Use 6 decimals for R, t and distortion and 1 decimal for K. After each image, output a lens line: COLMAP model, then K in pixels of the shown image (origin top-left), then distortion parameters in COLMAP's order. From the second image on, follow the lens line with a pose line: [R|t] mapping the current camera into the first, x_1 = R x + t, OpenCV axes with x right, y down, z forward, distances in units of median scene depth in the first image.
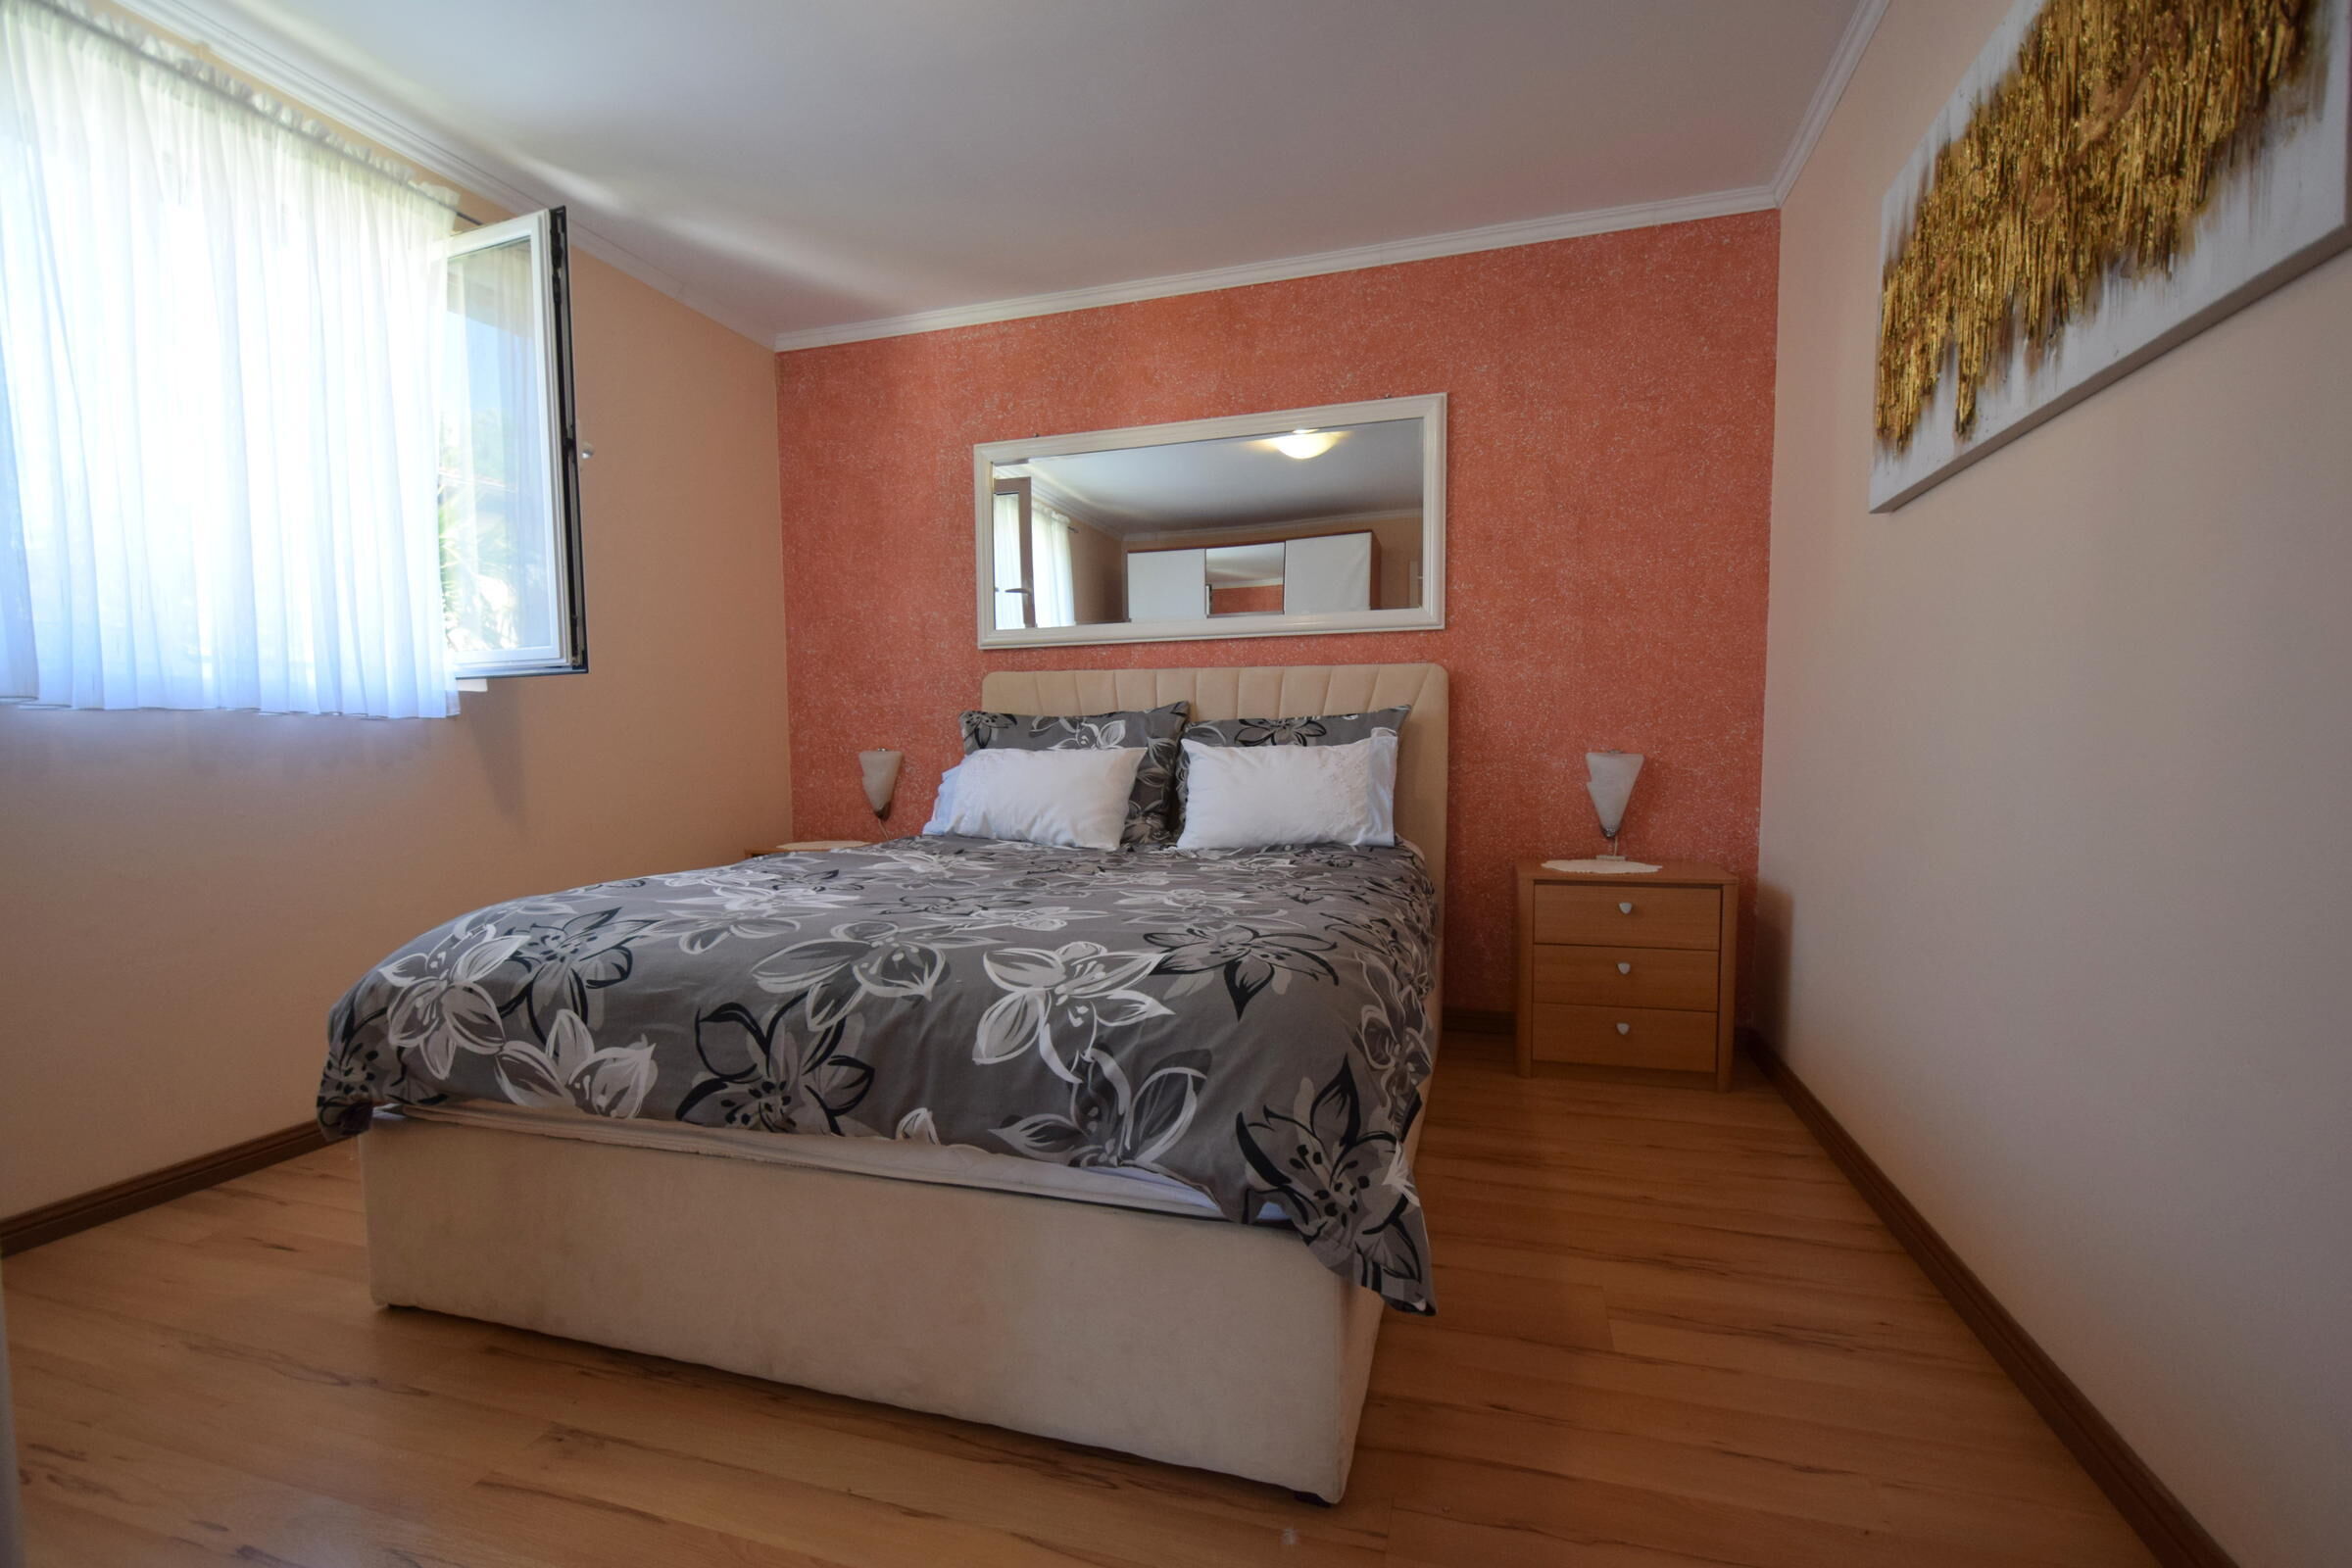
lens RADIAL K [[1056.9, 0, 1181.7], [0, 1056.9, 820.1], [0, 0, 1]] dist [0.011770, -0.012159]
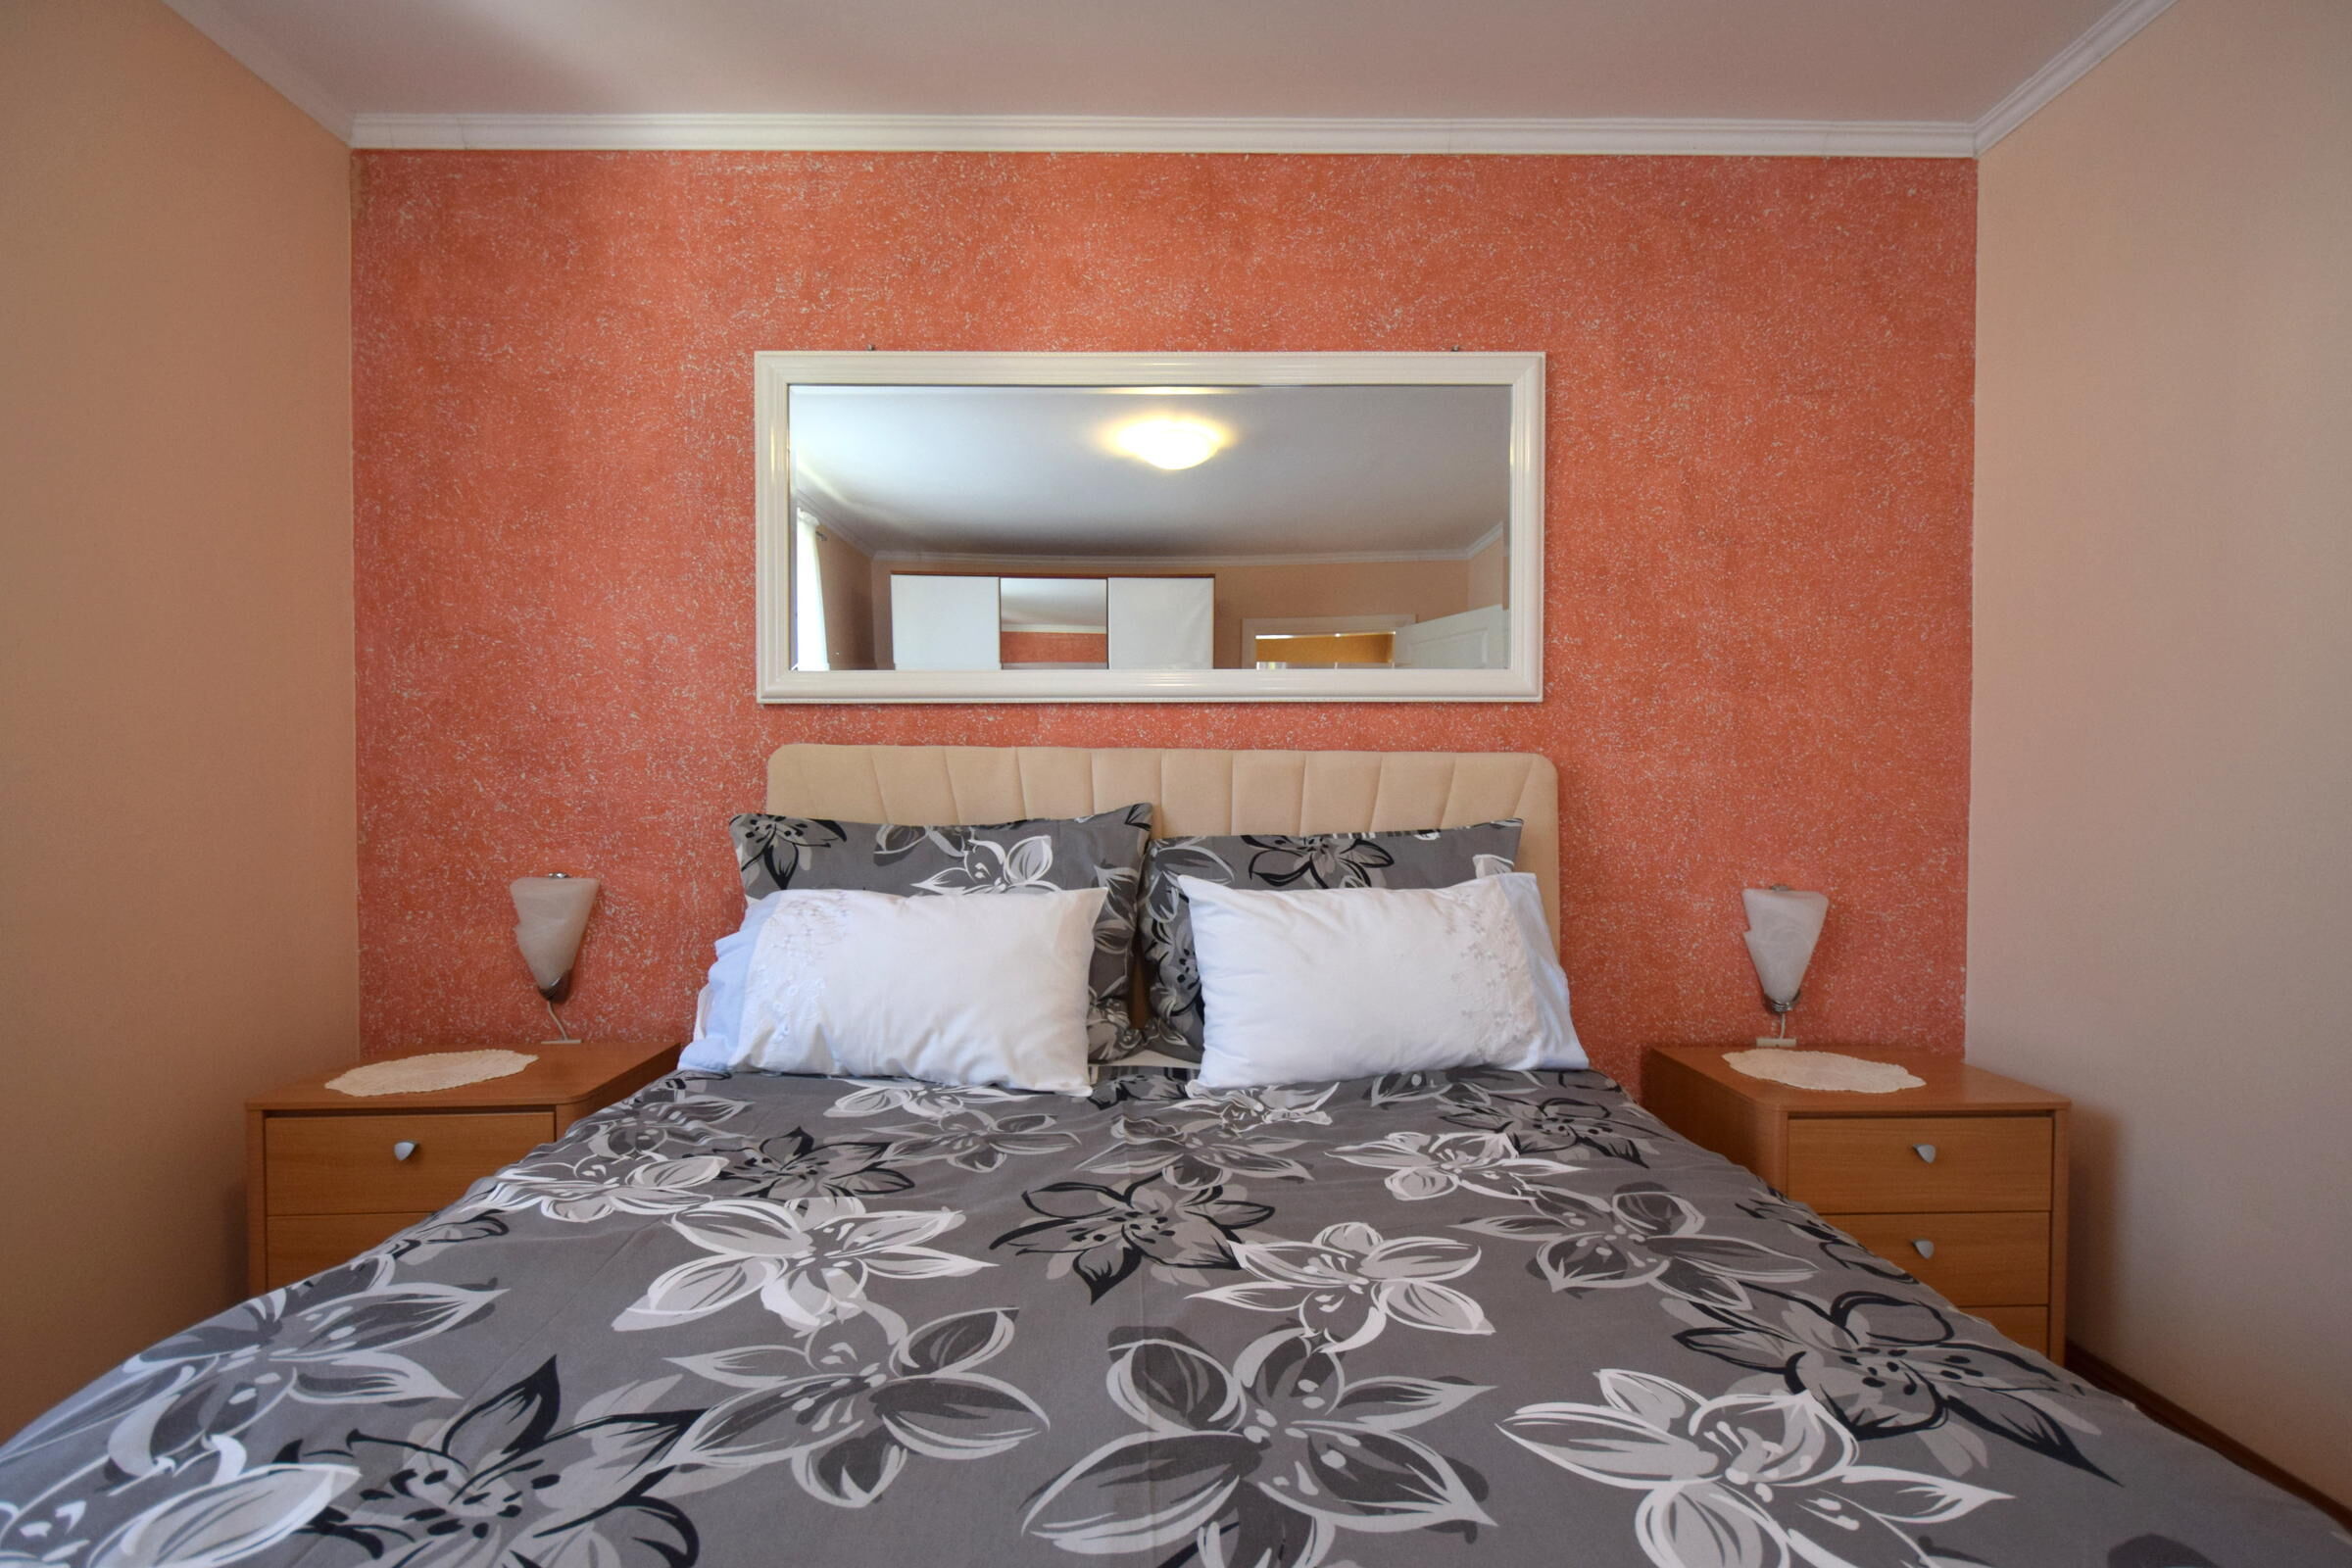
lens RADIAL K [[1056.9, 0, 1181.7], [0, 1056.9, 820.1], [0, 0, 1]] dist [0.011770, -0.012159]
pose [[0.951135, 0.004471, 0.308742, -0.169835], [0.012136, 0.998581, -0.051847, -0.074242], [-0.308536, 0.053060, 0.949732, 0.438467]]
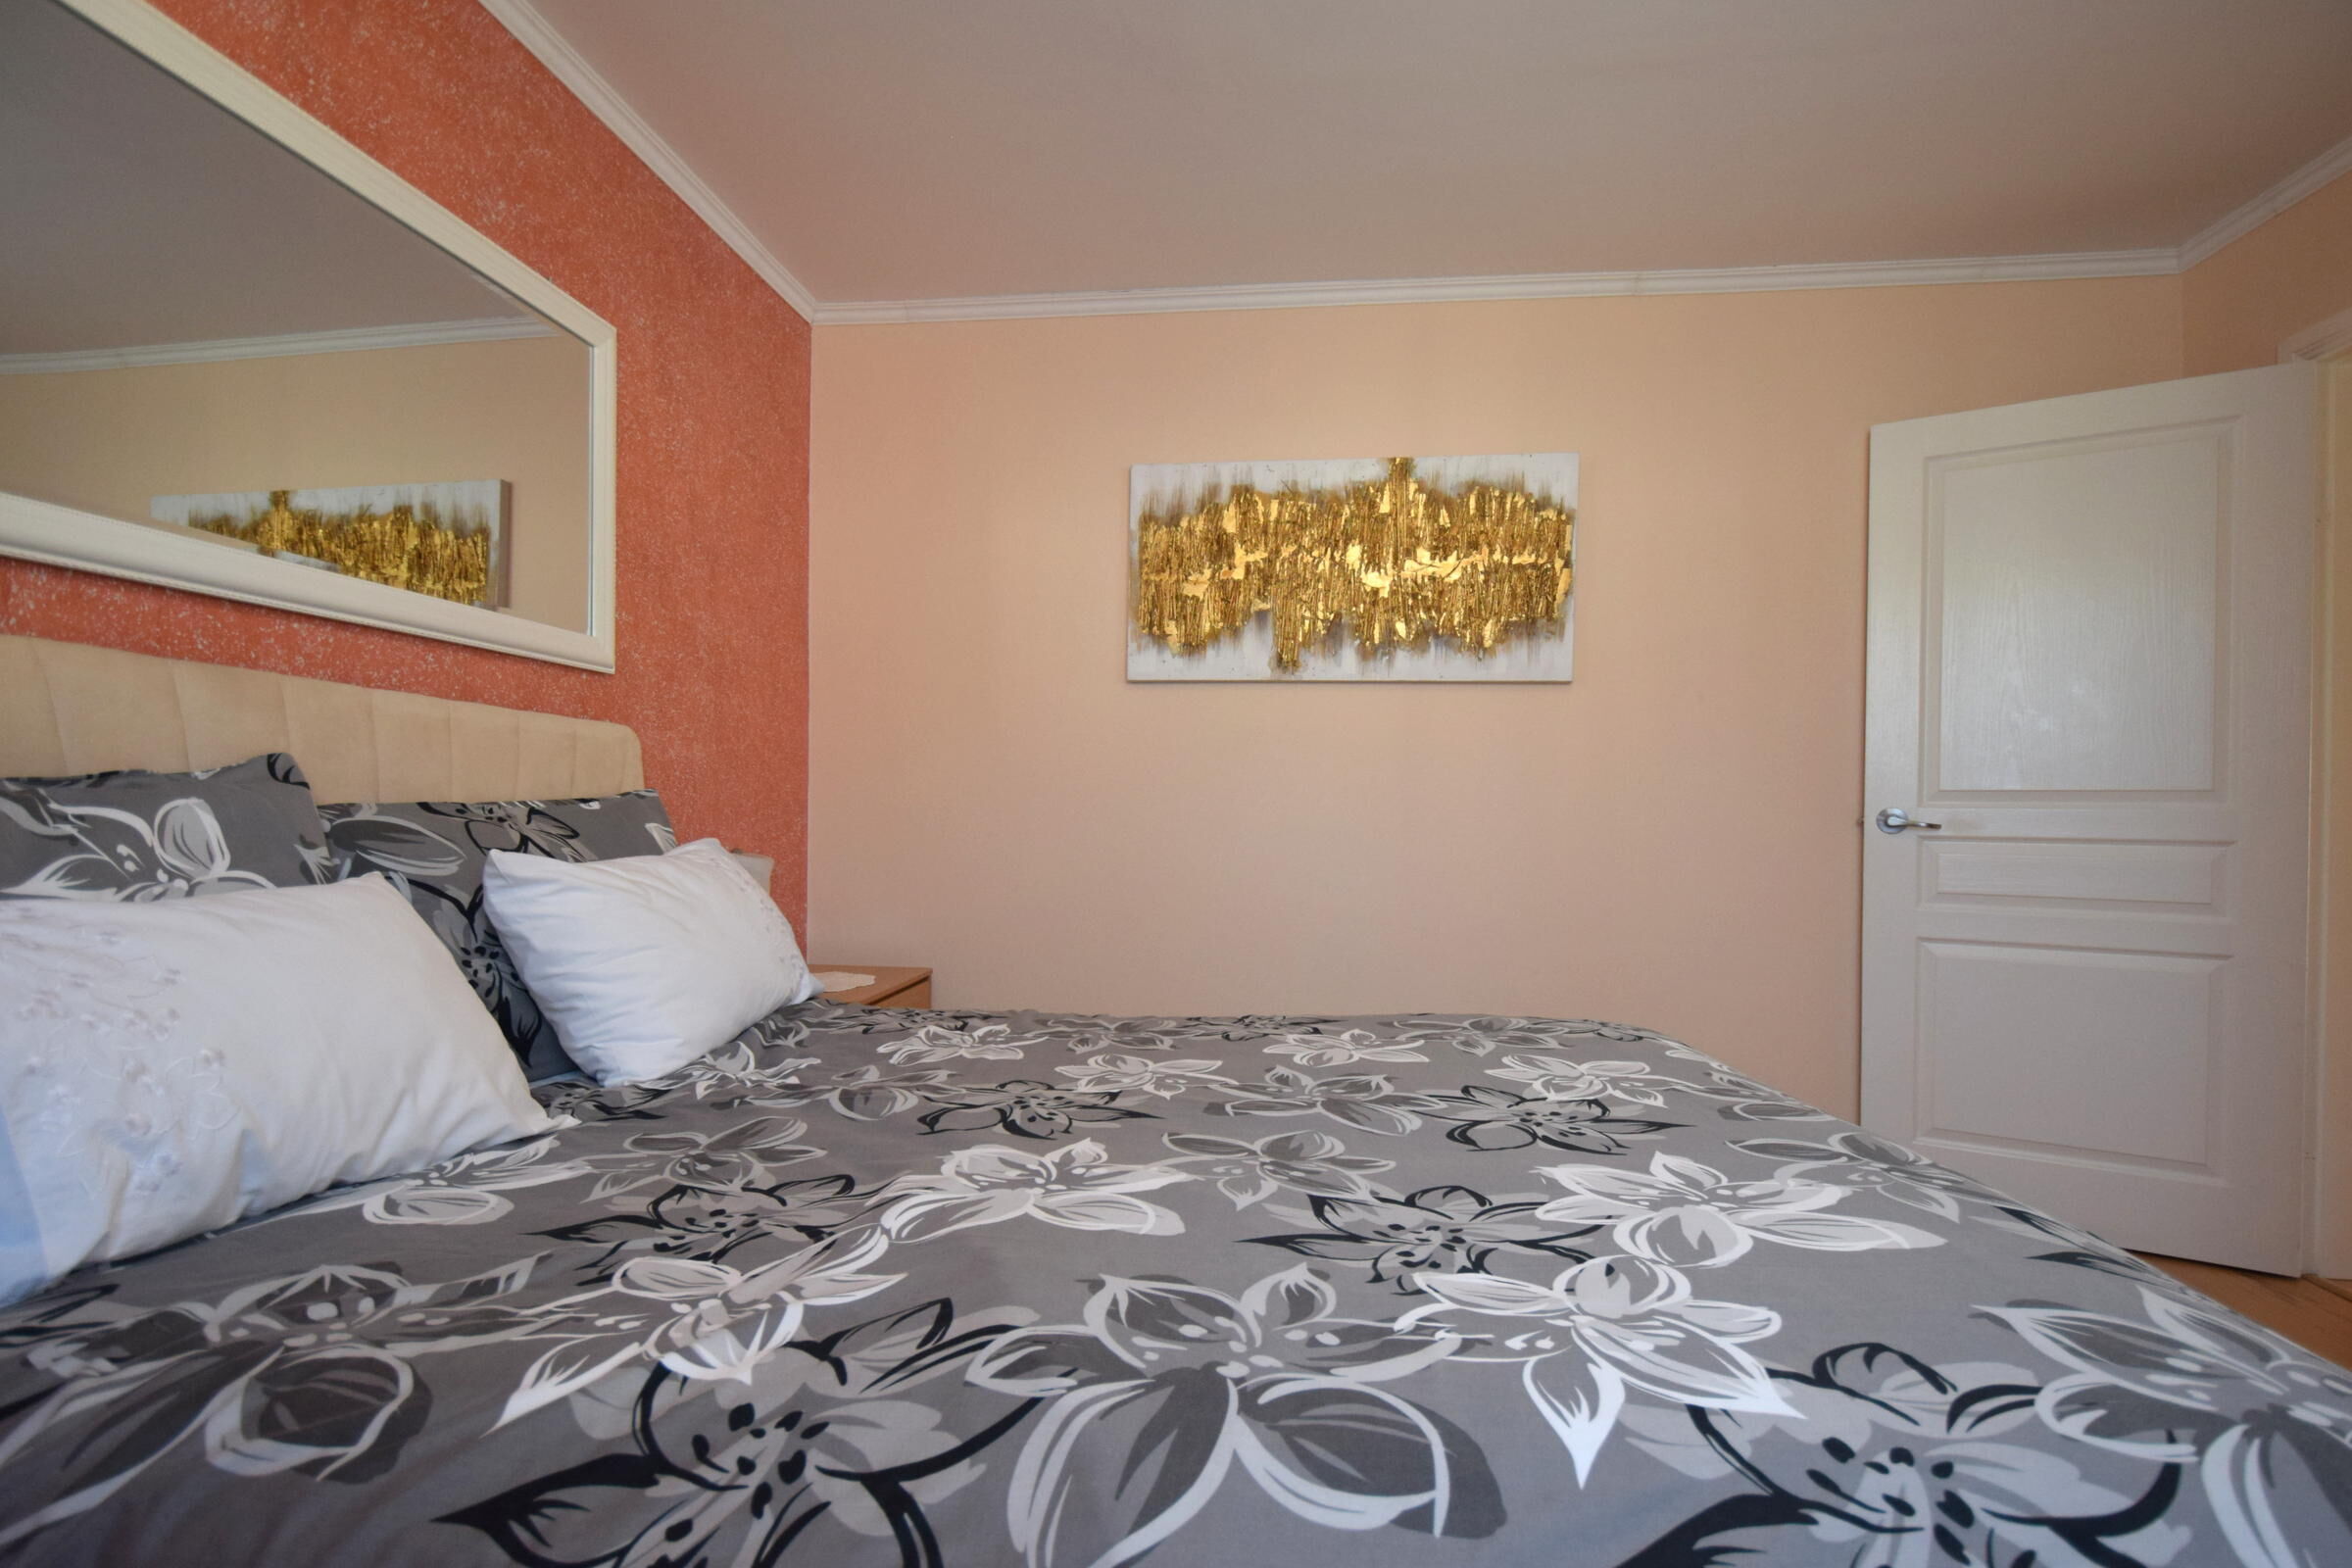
lens RADIAL K [[1074.7, 0, 1201.0], [0, 1074.7, 825.5], [0, 0, 1]] dist [0.001177, -0.006938]
pose [[-0.201281, -0.003670, 0.979527, -0.485549], [0.060083, 0.998064, 0.016085, -0.073513], [-0.977689, 0.062091, -0.200671, 0.771338]]
